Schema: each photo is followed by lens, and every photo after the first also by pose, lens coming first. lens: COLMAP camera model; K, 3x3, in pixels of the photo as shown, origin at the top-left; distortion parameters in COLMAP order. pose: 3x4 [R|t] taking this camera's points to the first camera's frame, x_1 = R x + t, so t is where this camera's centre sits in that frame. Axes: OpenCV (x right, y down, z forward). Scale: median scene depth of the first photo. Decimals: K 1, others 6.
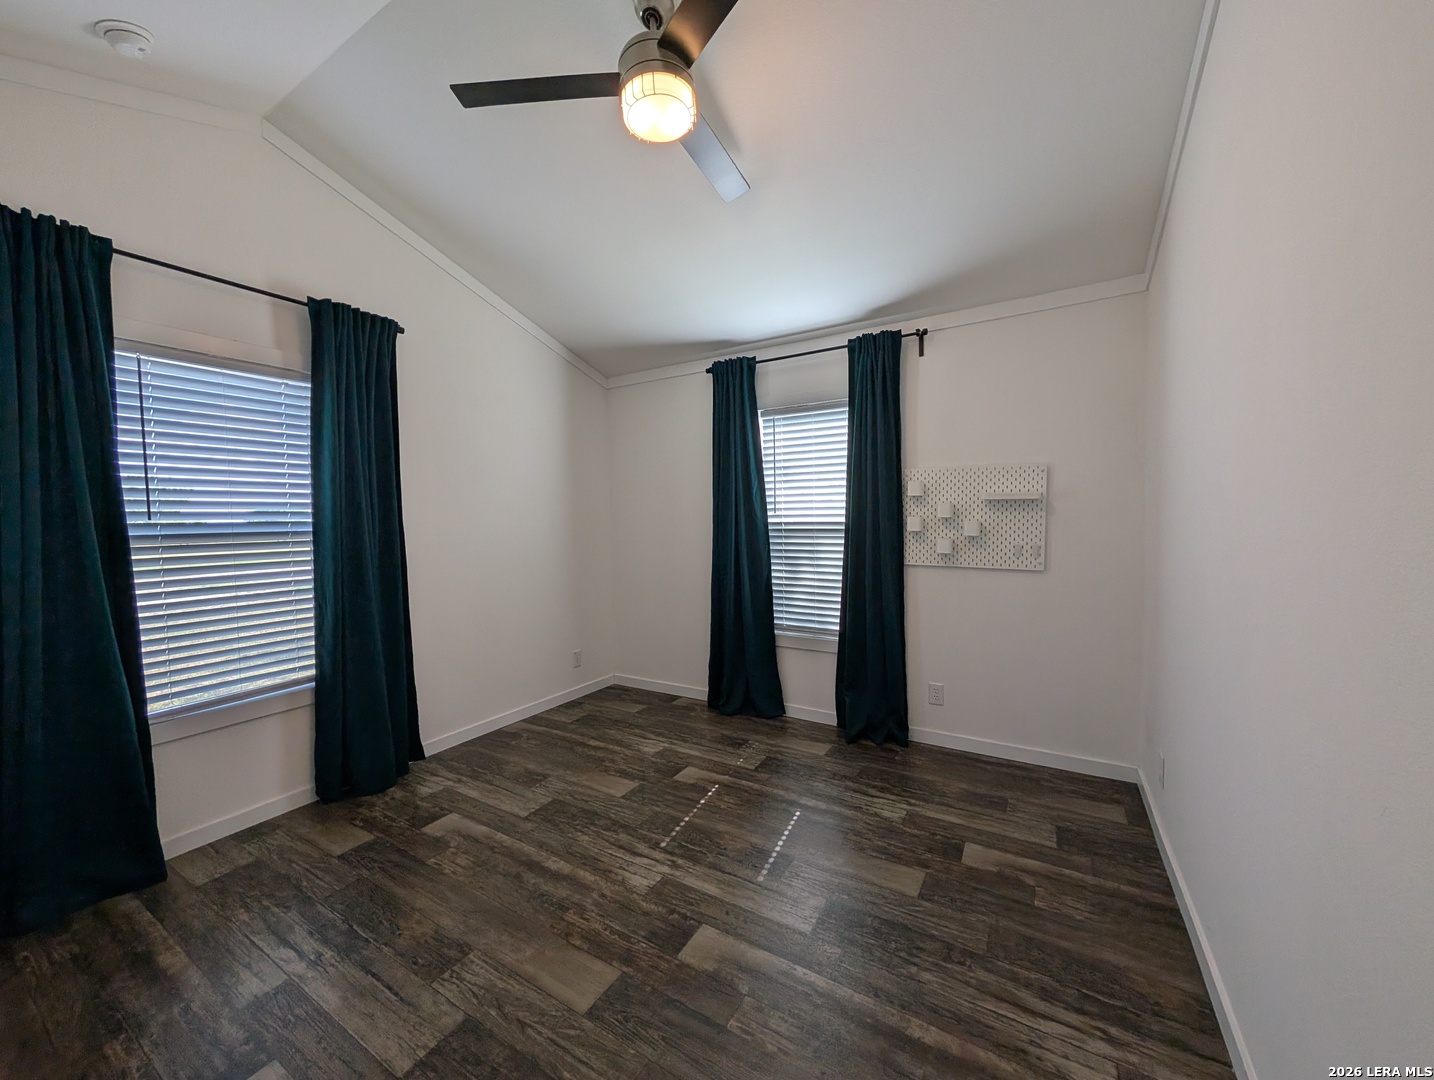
lens RADIAL K [[542.6, 0, 716.8], [0, 542.6, 536.4], [0, 0, 1]] dist [-0.000980, 0.000803]
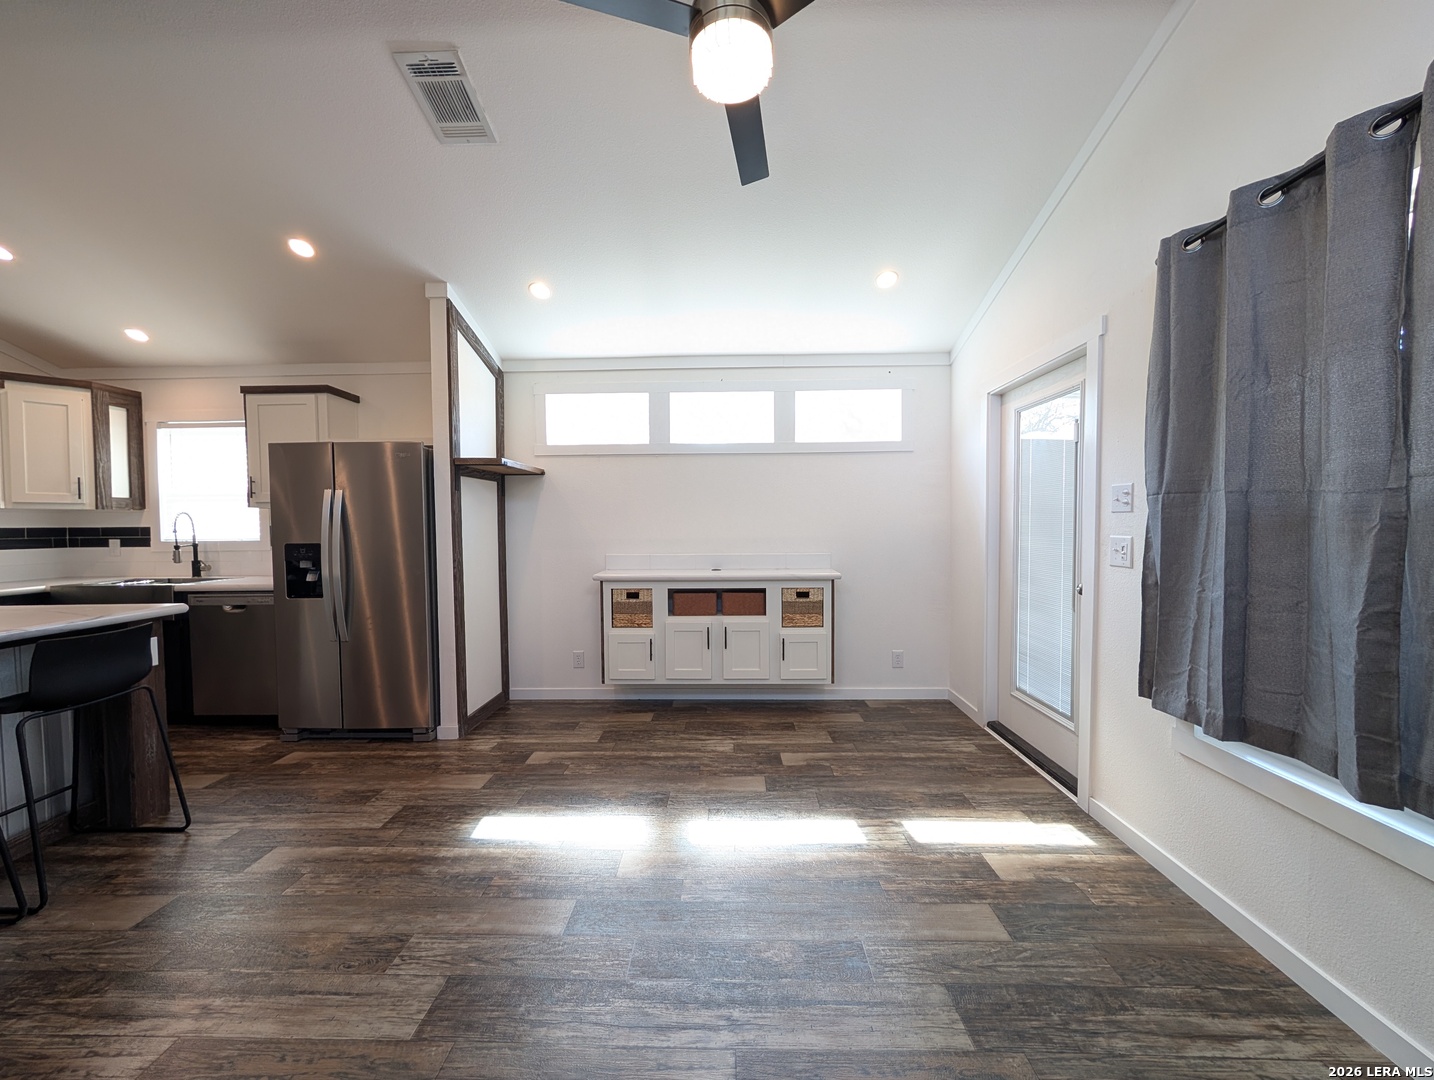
lens RADIAL K [[542.6, 0, 719.8], [0, 542.6, 540.6], [0, 0, 1]] dist [-0.000980, 0.000803]
pose [[0.866138, 0.002525, 0.499799, -0.458500], [0.000768, 0.999979, -0.006384, 0.051651], [-0.499804, 0.005913, 0.866118, -0.137796]]
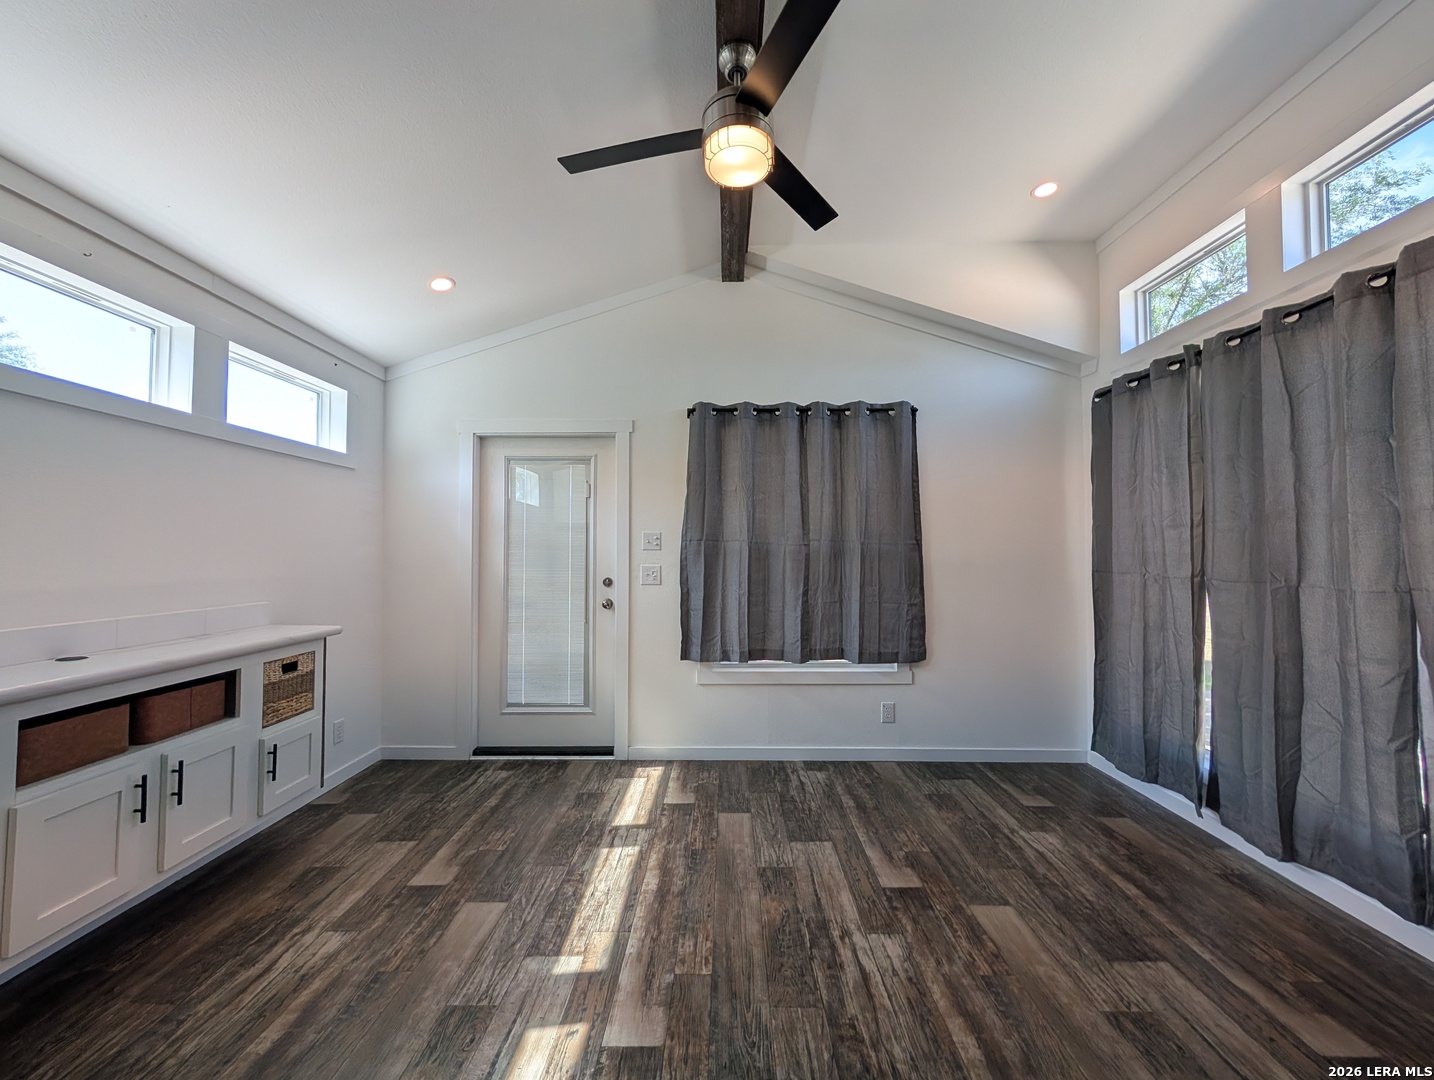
lens RADIAL K [[542.6, 0, 720.4], [0, 542.6, 540.8], [0, 0, 1]] dist [-0.000980, 0.000803]
pose [[-0.509560, 0.044946, 0.859261, -0.865374], [0.037718, 0.998842, -0.029880, 0.012853], [-0.859608, 0.017184, -0.510665, 1.308504]]
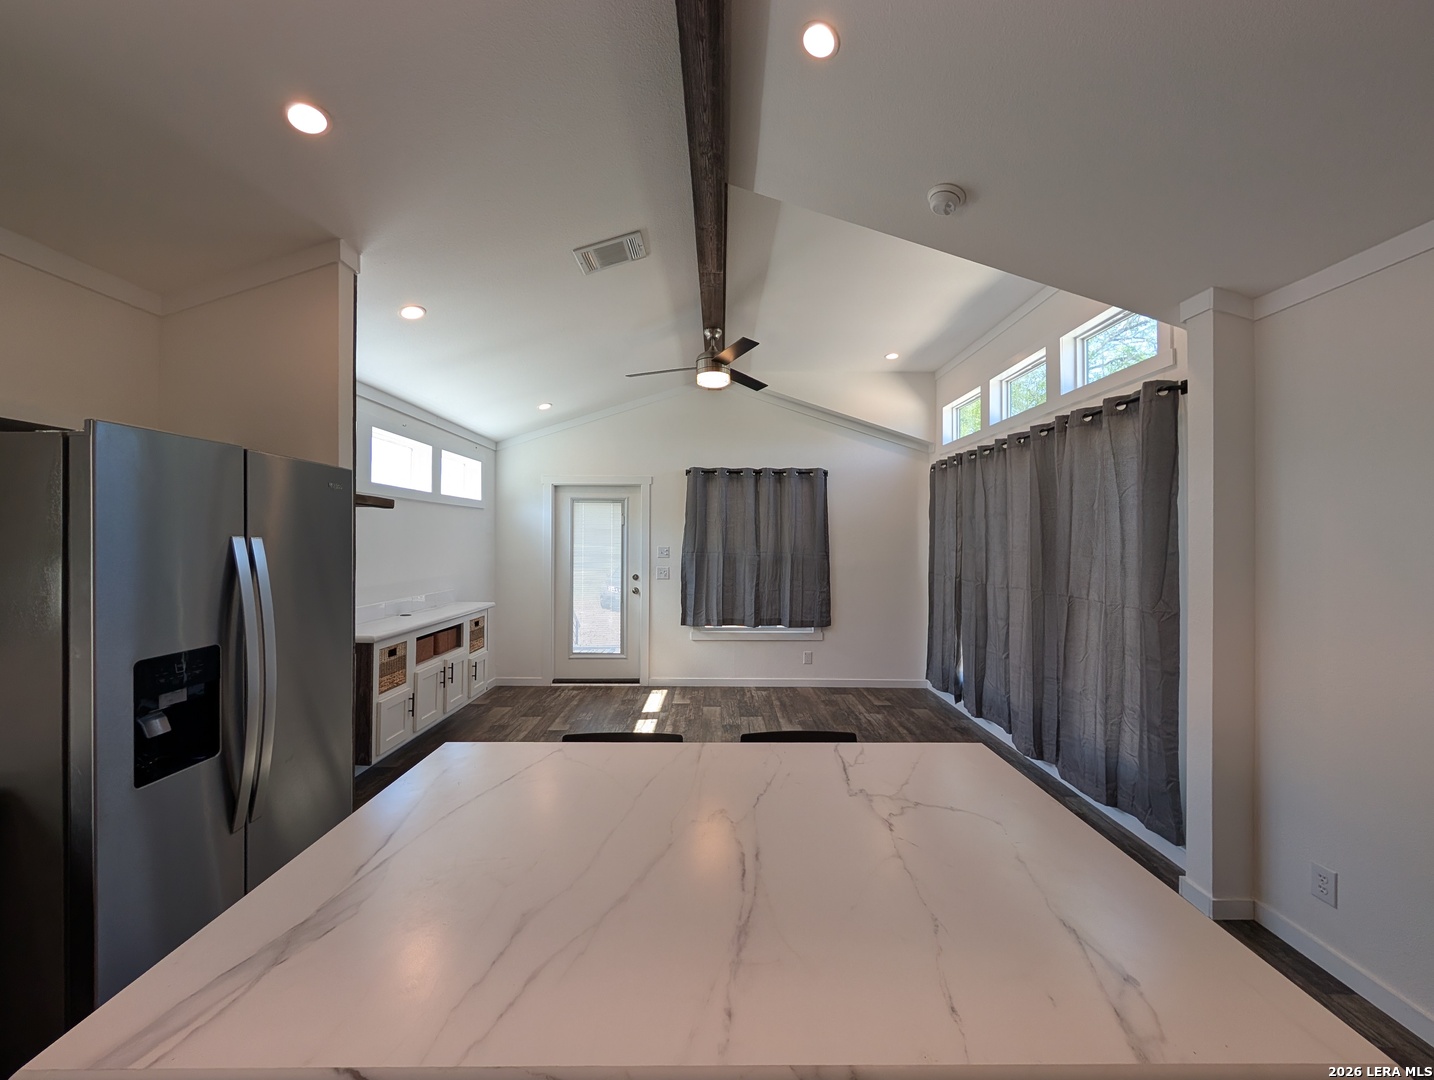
lens RADIAL K [[542.6, 0, 721.5], [0, 542.6, 540.2], [0, 0, 1]] dist [-0.000980, 0.000803]
pose [[-0.524916, 0.020944, 0.850896, -1.958725], [0.031576, 0.999488, -0.005122, -0.099681], [-0.850568, 0.024179, -0.525309, 1.910878]]
